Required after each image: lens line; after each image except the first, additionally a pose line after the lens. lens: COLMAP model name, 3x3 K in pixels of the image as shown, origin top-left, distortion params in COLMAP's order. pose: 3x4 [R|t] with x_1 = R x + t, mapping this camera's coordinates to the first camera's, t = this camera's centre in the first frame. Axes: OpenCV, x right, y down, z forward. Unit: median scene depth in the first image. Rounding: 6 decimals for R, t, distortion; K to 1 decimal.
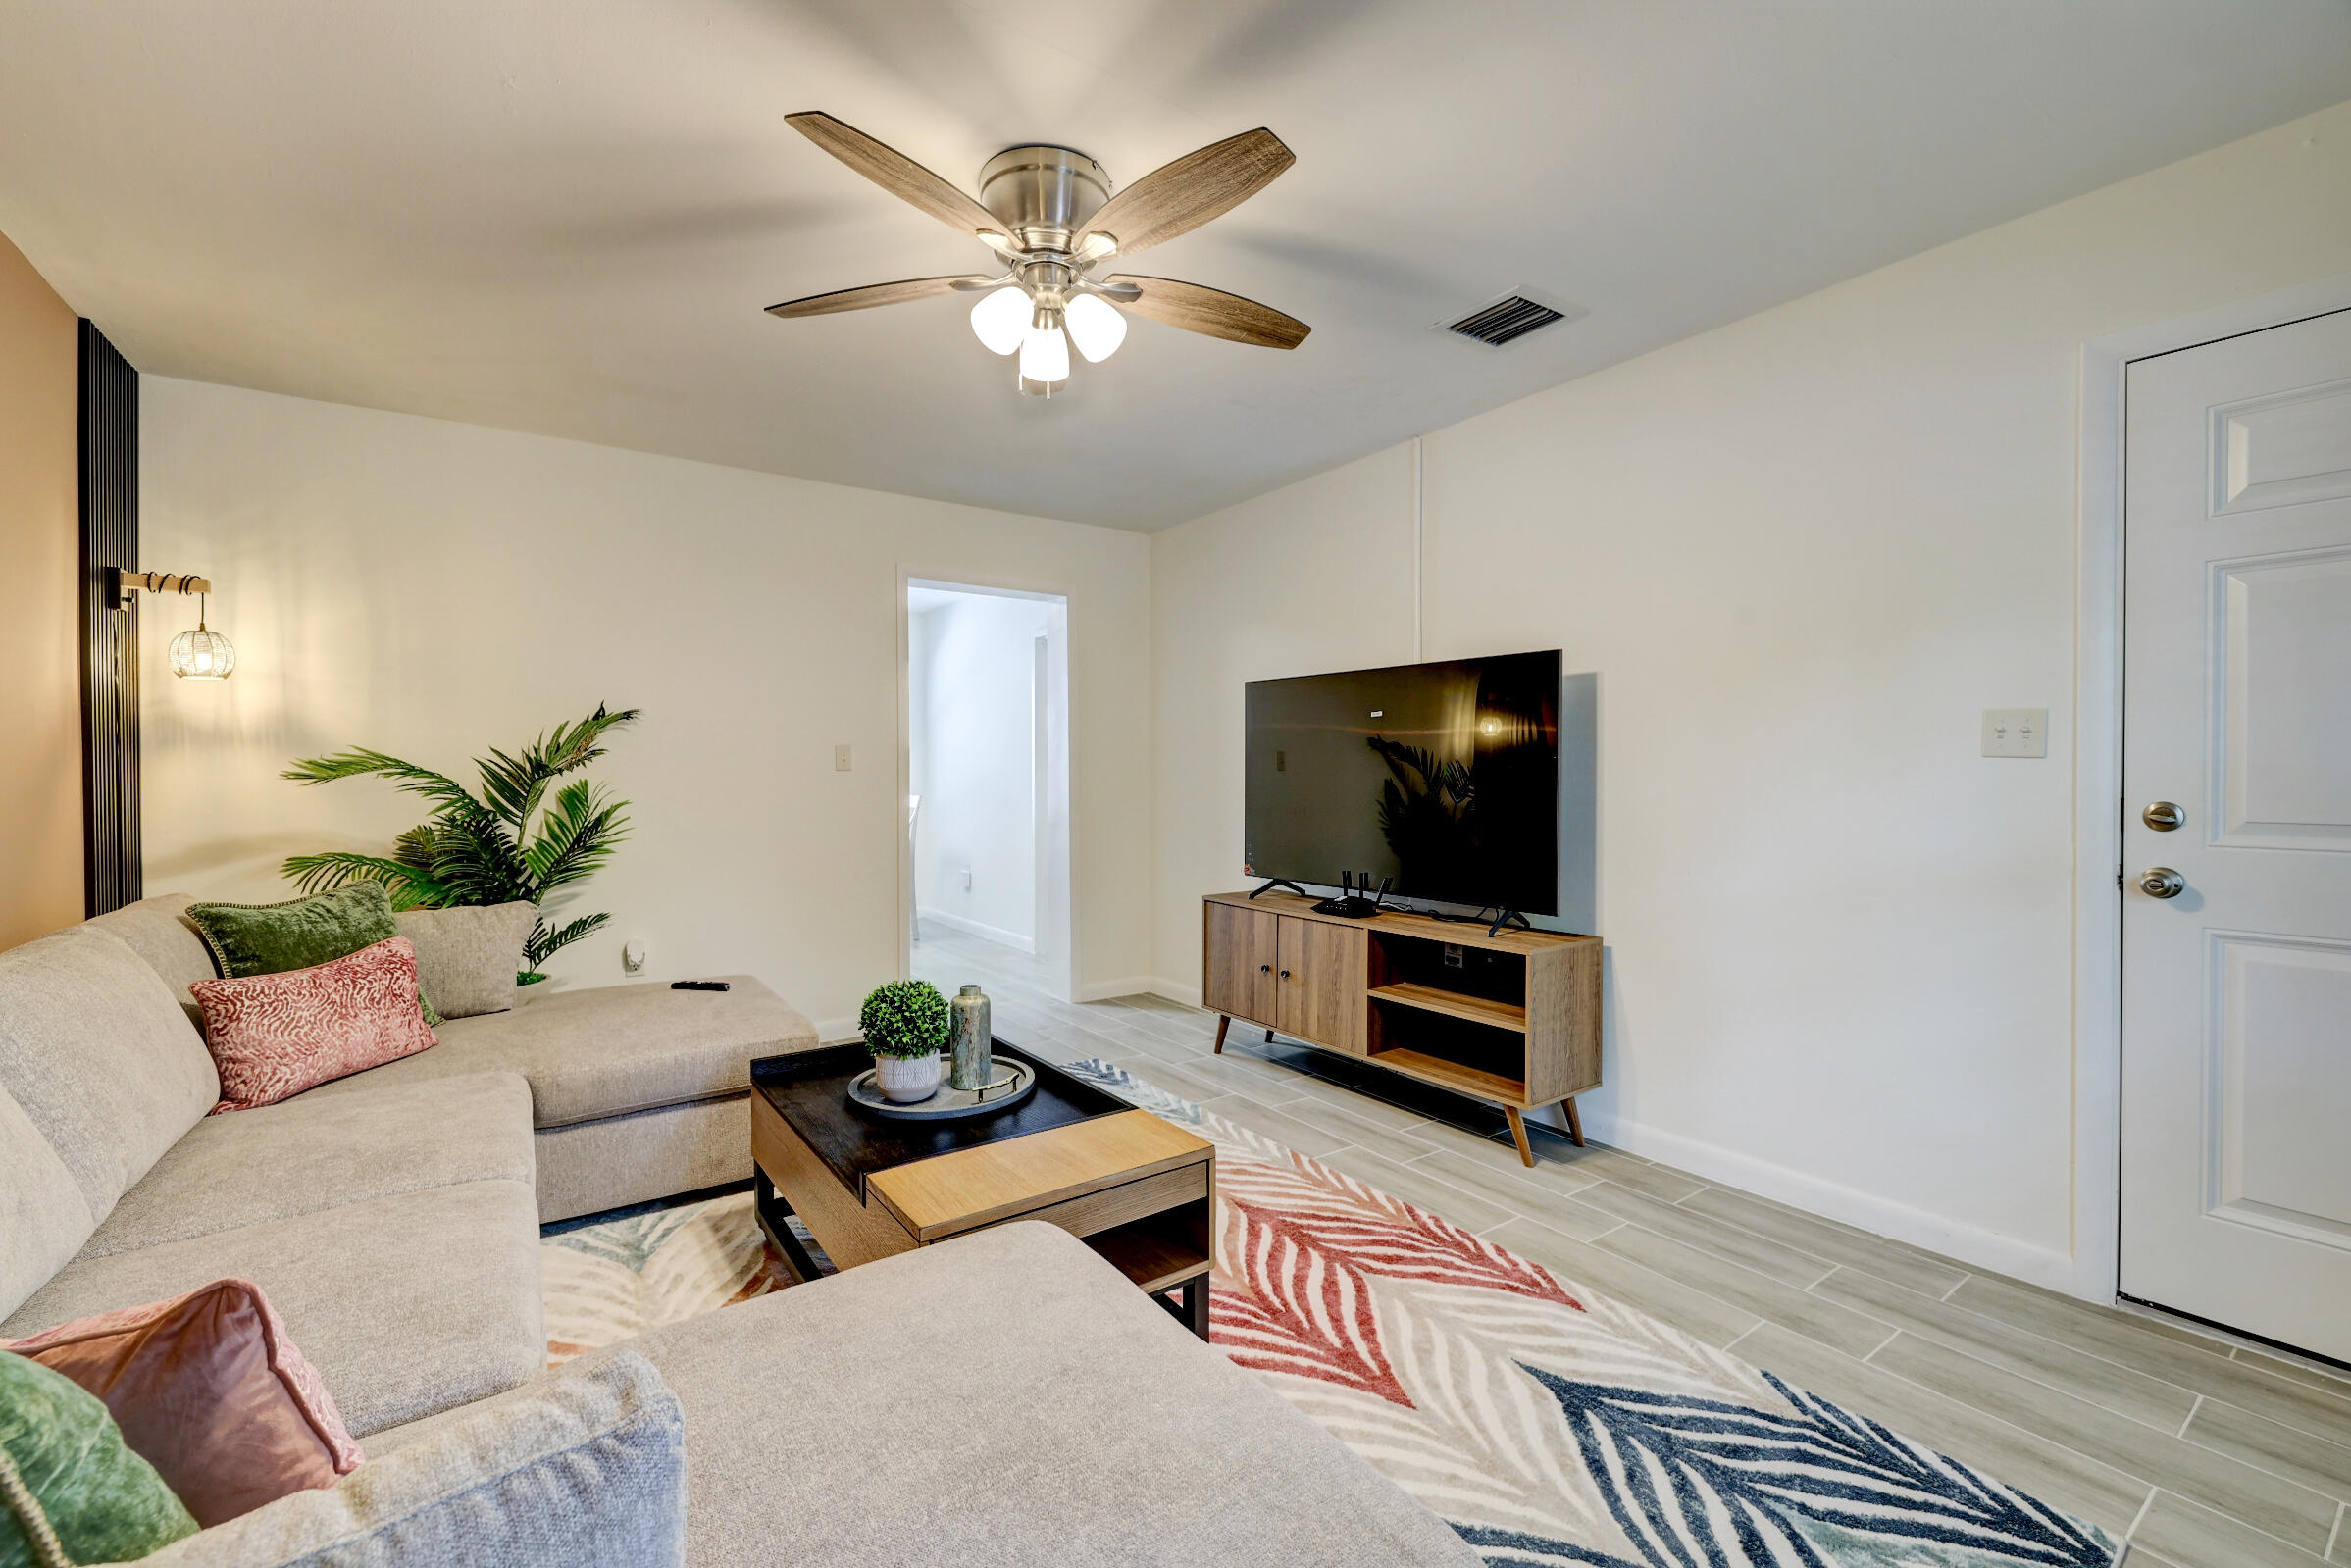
lens RADIAL K [[982.6, 0, 1167.1], [0, 982.6, 782.1], [0, 0, 1]] dist [-0.001700, -0.000864]
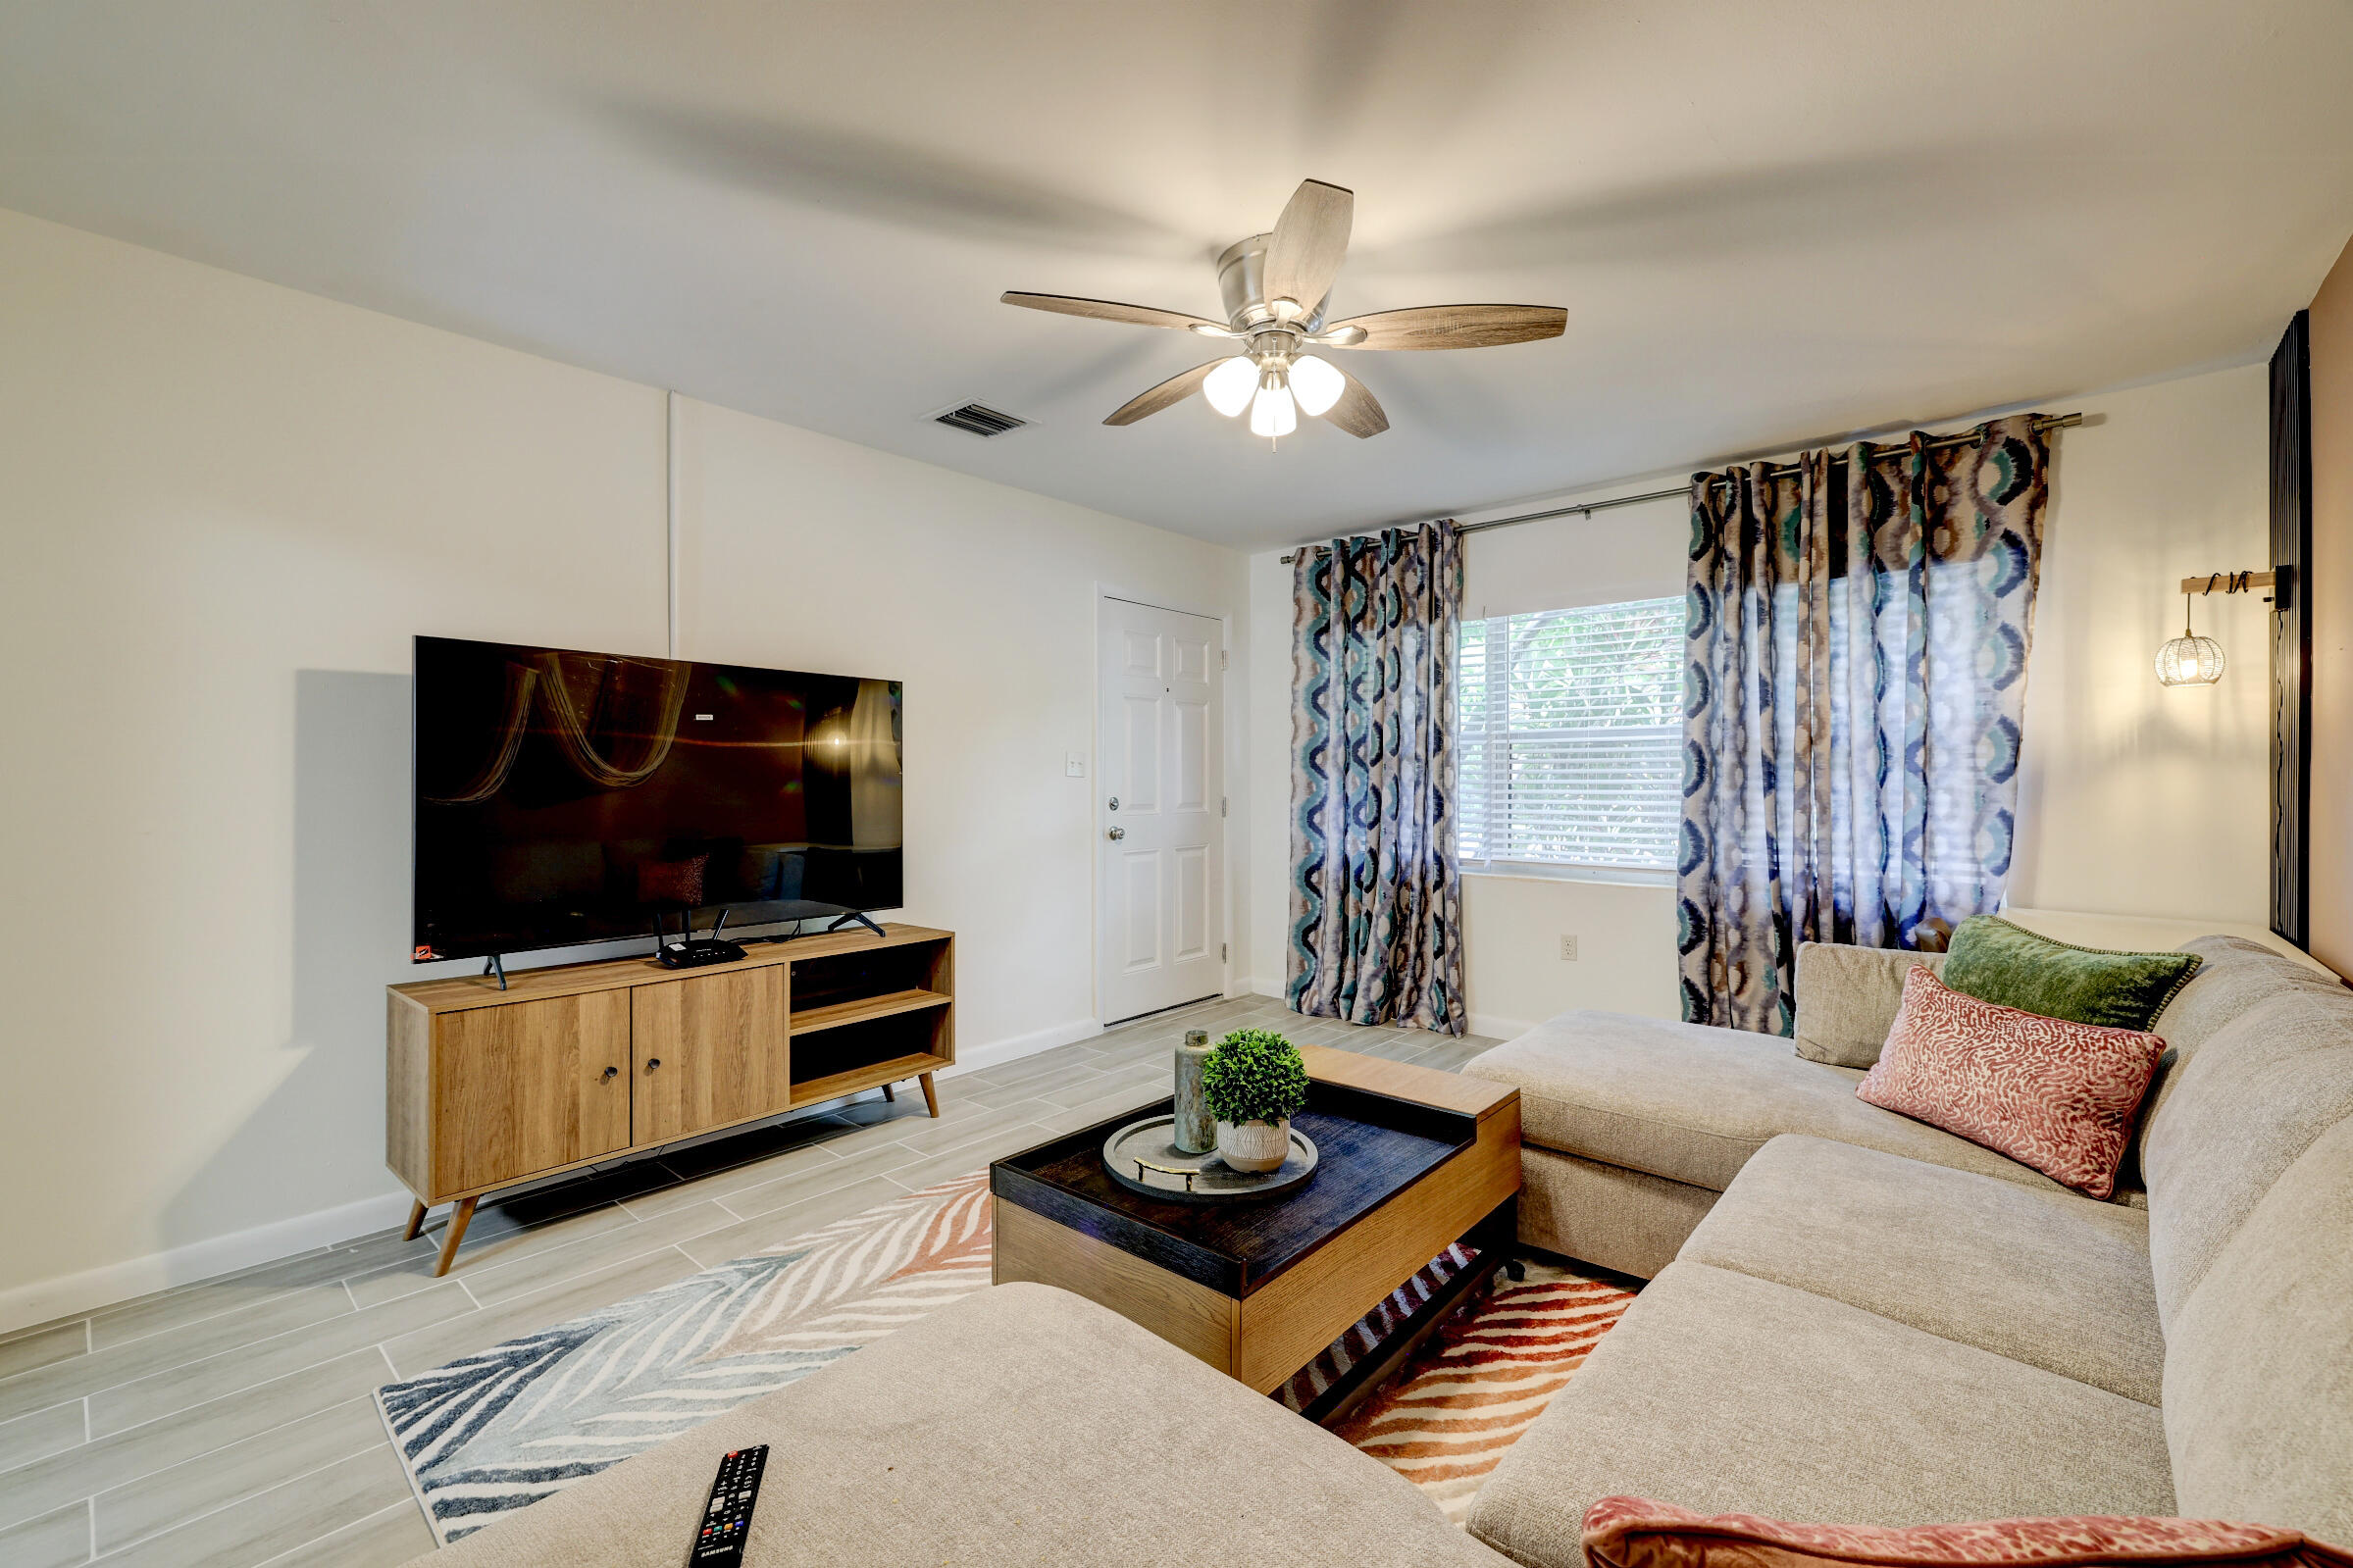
lens RADIAL K [[983.4, 0, 1168.4], [0, 983.4, 776.5], [0, 0, 1]] dist [-0.001700, -0.000864]
pose [[-0.239395, 0.000999, 0.970922, -0.750093], [0.007547, 0.999971, 0.000832, -0.017913], [-0.970893, 0.007527, -0.239396, 0.880913]]
